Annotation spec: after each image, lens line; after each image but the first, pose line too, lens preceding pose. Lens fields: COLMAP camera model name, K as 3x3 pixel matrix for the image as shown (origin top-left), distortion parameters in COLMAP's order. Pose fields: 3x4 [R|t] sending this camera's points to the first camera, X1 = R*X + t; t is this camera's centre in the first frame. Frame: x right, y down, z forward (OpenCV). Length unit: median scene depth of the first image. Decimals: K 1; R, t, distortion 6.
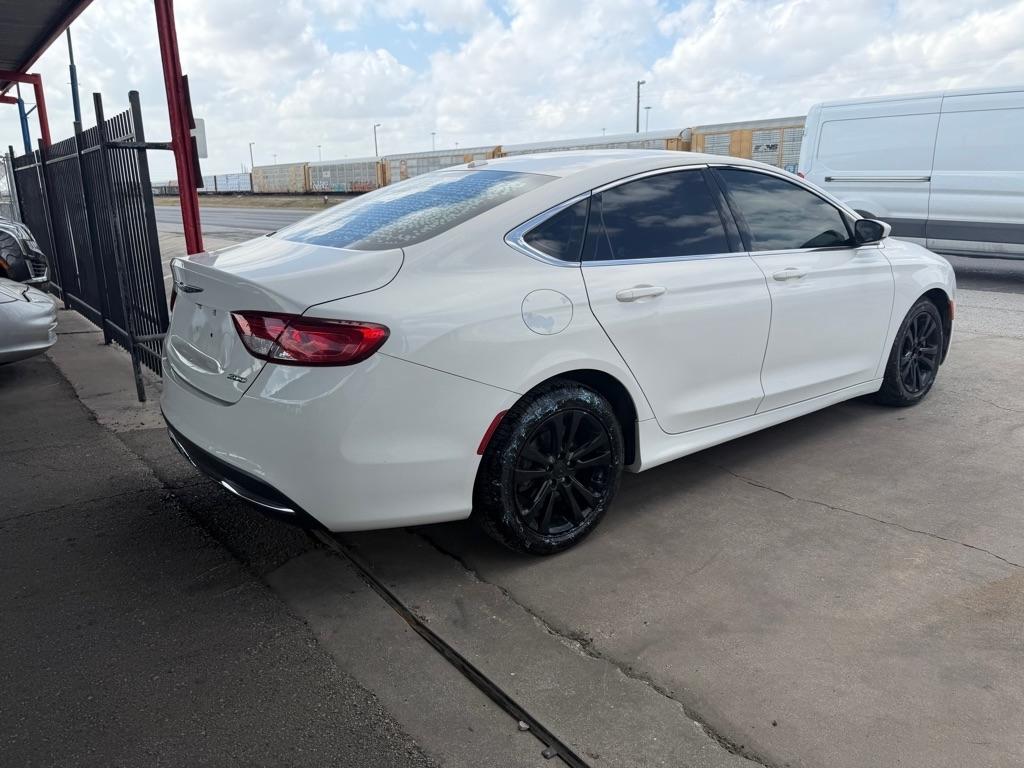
lens RADIAL K [[725.7, 0, 518.8], [0, 725.7, 386.4], [0, 0, 1]] dist [0.025222, -0.035782]
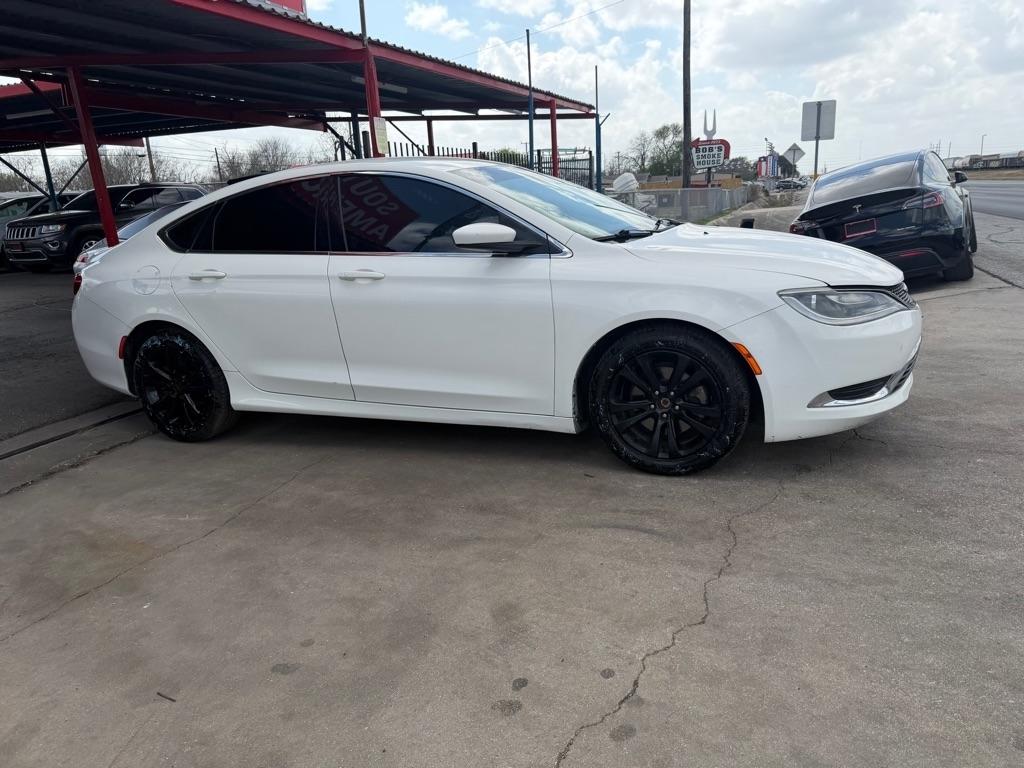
lens RADIAL K [[725.7, 0, 518.8], [0, 725.7, 385.0], [0, 0, 1]] dist [0.025222, -0.035782]
pose [[0.513646, 0.201095, -0.834103, 1.514412], [-0.175313, 0.976235, 0.127403, -0.186625], [0.839901, 0.080789, 0.536693, 0.686616]]
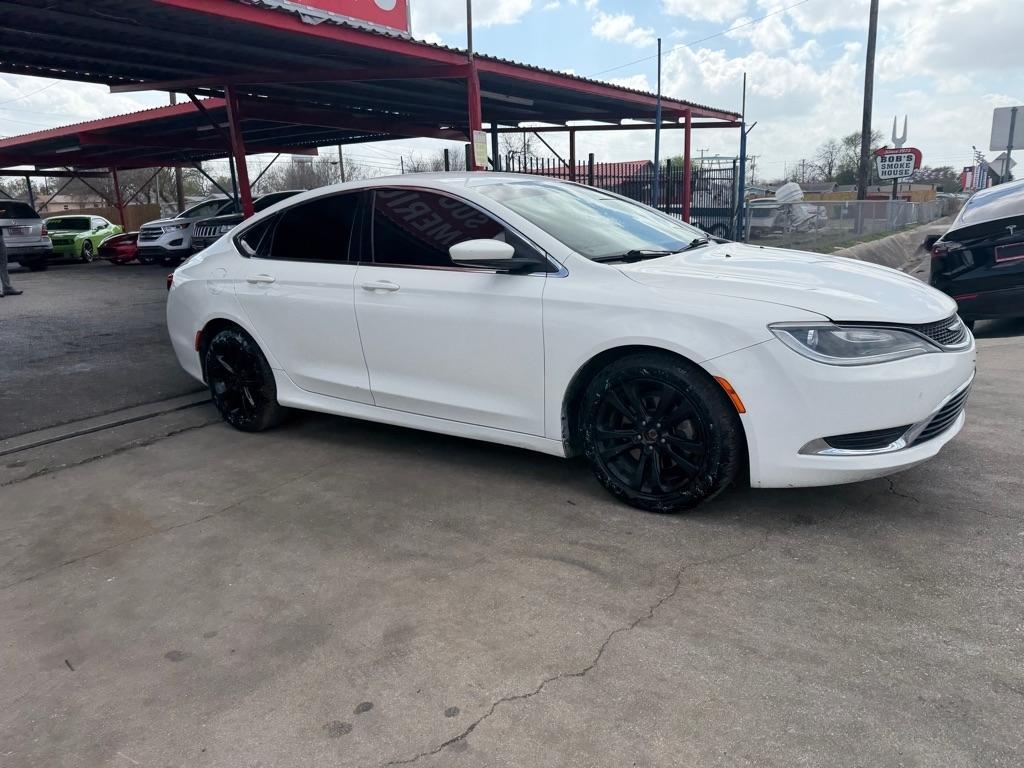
lens RADIAL K [[725.7, 0, 520.3], [0, 725.7, 382.2], [0, 0, 1]] dist [0.025222, -0.035782]
pose [[0.304162, 0.219074, -0.927088, 1.600092], [-0.214300, 0.963989, 0.157485, -0.250054], [0.928203, 0.150774, 0.340156, 0.911052]]
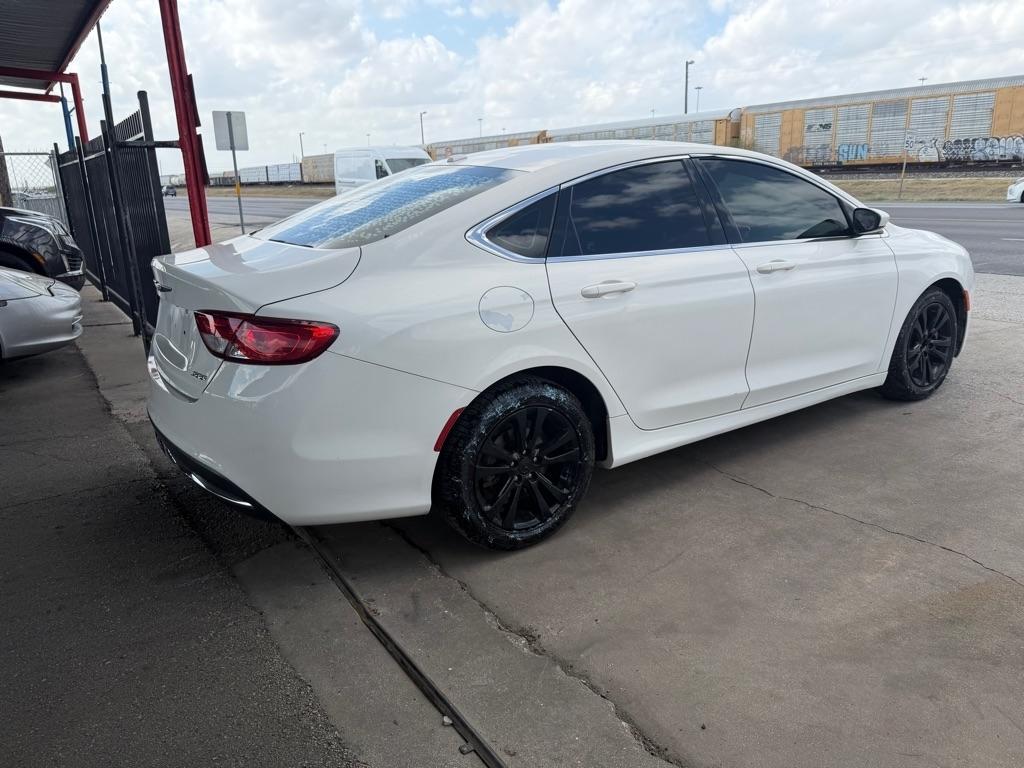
lens RADIAL K [[725.7, 0, 516.4], [0, 725.7, 389.7], [0, 0, 1]] dist [0.025222, -0.035782]
pose [[0.997661, 0.003323, -0.068272, 0.099459], [-0.001761, 0.999735, 0.022937, -0.011898], [0.068330, -0.022763, 0.997403, 0.000688]]
